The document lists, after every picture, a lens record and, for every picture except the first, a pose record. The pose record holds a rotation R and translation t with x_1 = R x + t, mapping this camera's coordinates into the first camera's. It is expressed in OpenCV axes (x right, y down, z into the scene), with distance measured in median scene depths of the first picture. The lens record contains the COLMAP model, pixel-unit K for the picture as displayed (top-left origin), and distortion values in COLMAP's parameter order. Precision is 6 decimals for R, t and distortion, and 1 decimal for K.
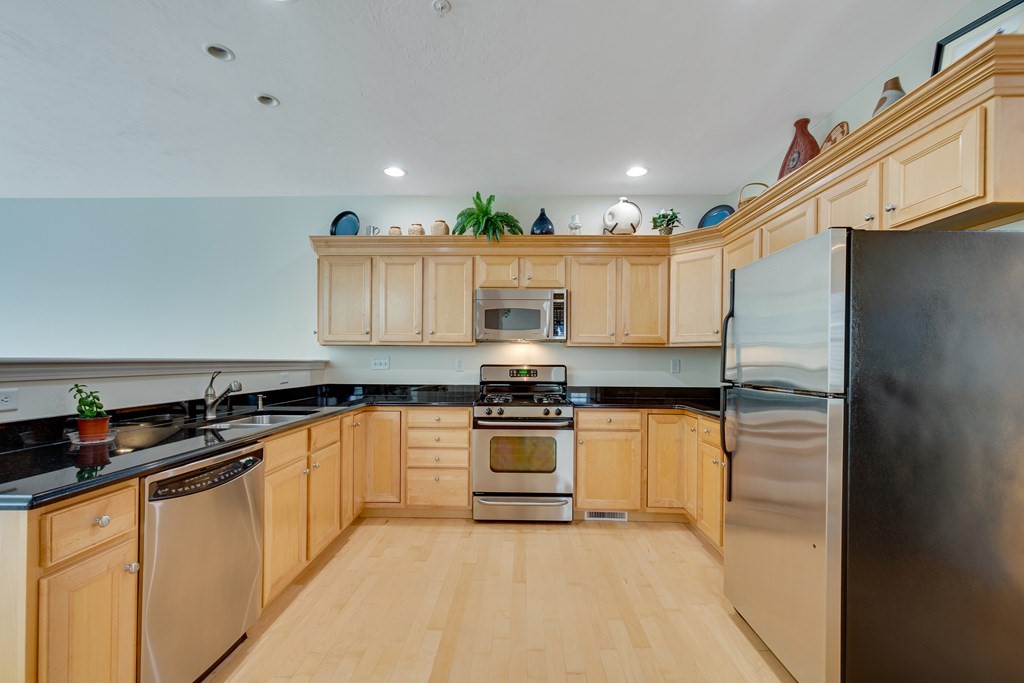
lens RADIAL K [[447.7, 0, 507.2], [0, 447.7, 362.2], [0, 0, 1]] dist [0.004182, 0.000386]
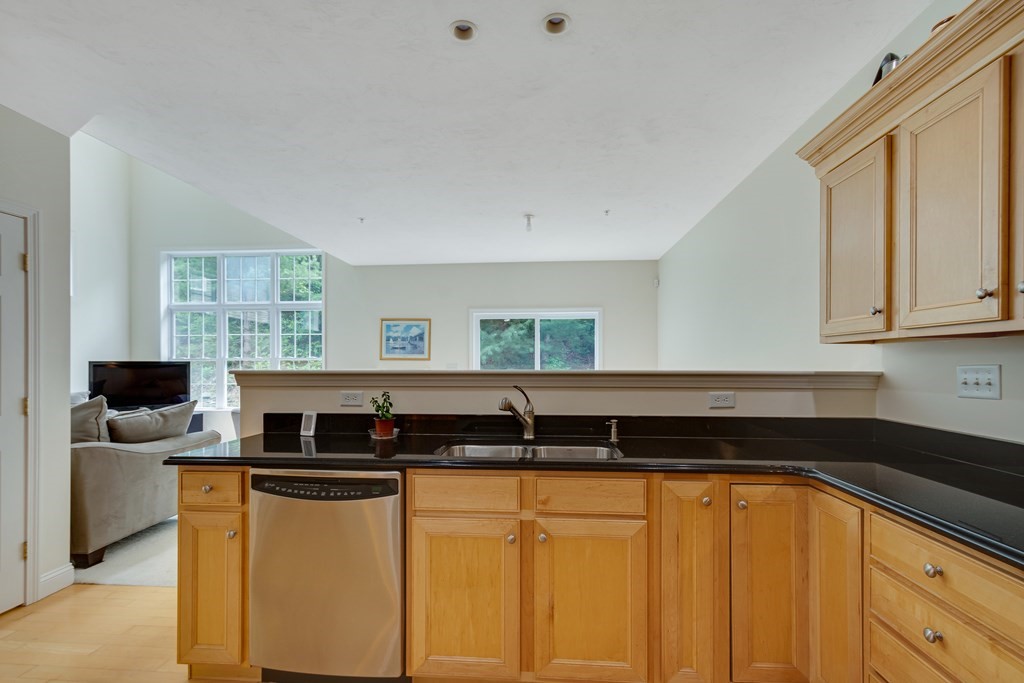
lens RADIAL K [[481.4, 0, 507.8], [0, 481.4, 359.4], [0, 0, 1]] dist [0.000178, -0.000466]
pose [[-0.045568, -0.016700, -0.998822, 0.183262], [-0.005918, 0.999847, -0.016447, -0.009193], [0.998944, 0.005162, -0.045660, 0.663003]]
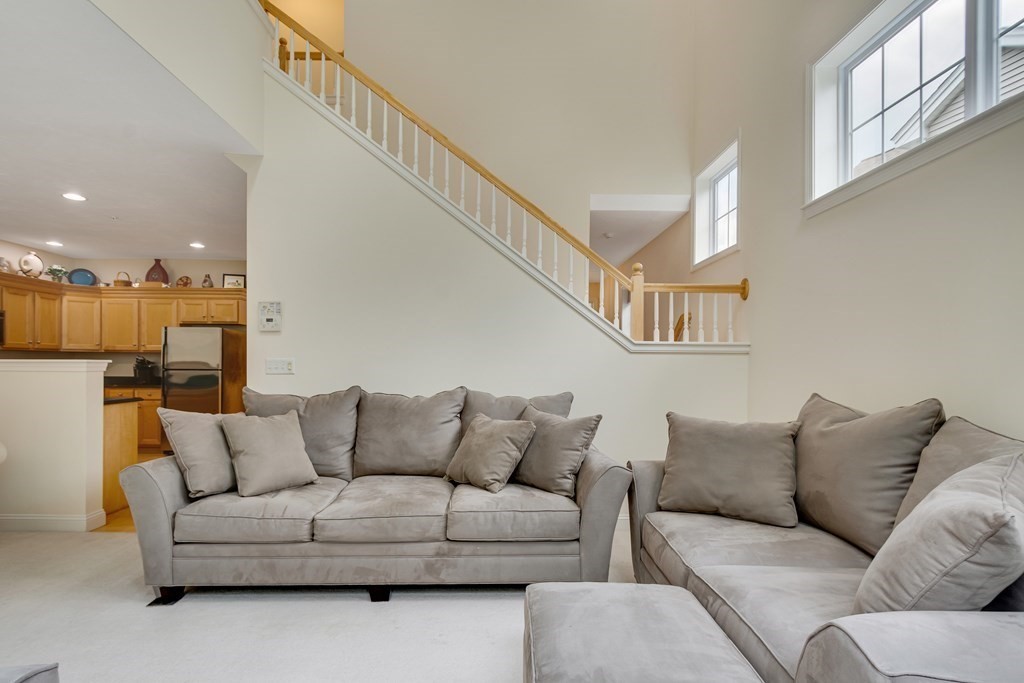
lens RADIAL K [[512.6, 0, 507.7], [0, 512.6, 364.0], [0, 0, 1]] dist [-0.000061, -0.000481]
pose [[-0.050939, -0.008123, 0.998669, -1.570367], [-0.004085, 0.999960, 0.007925, -0.010562], [-0.998693, -0.003676, -0.050970, -0.519046]]
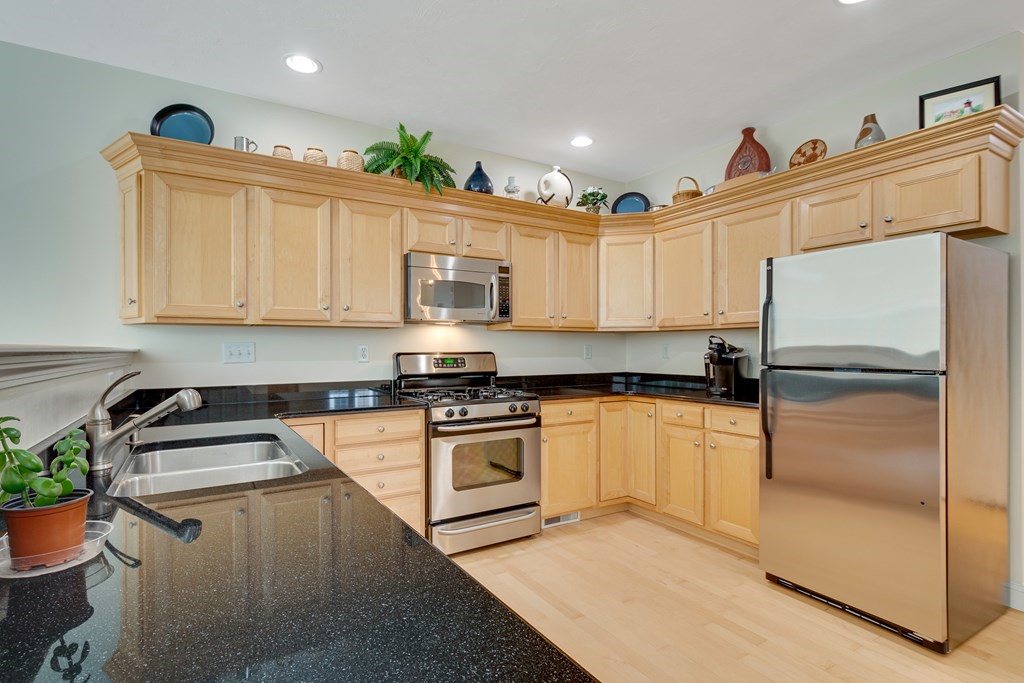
lens RADIAL K [[500.4, 0, 500.1], [0, 500.4, 350.7], [0, 0, 1]] dist [-0.001723, -0.000807]
pose [[0.843451, -0.010810, 0.537098, -0.391178], [0.009321, 0.999941, 0.005489, -0.000962], [-0.537125, 0.000376, 0.843502, 0.209400]]
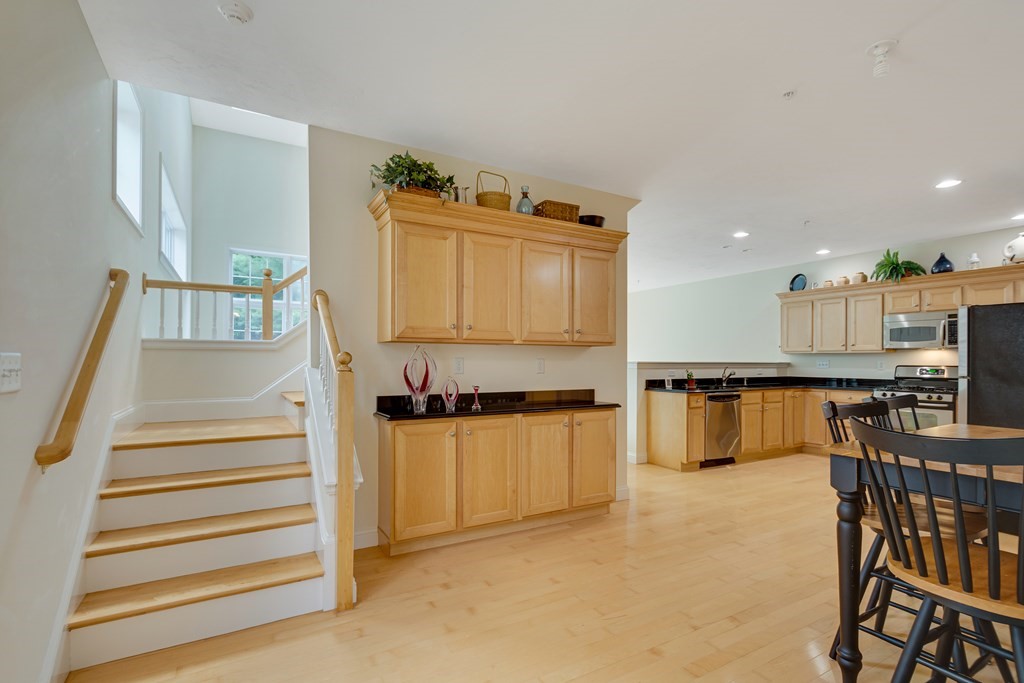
lens RADIAL K [[481.4, 0, 507.8], [0, 481.4, 359.4], [0, 0, 1]] dist [0.000178, -0.000466]
pose [[0.516817, -0.007571, -0.856063, 0.669384], [-0.001952, 0.999948, -0.010022, 0.004231], [0.856094, 0.006850, 0.516775, -0.938328]]
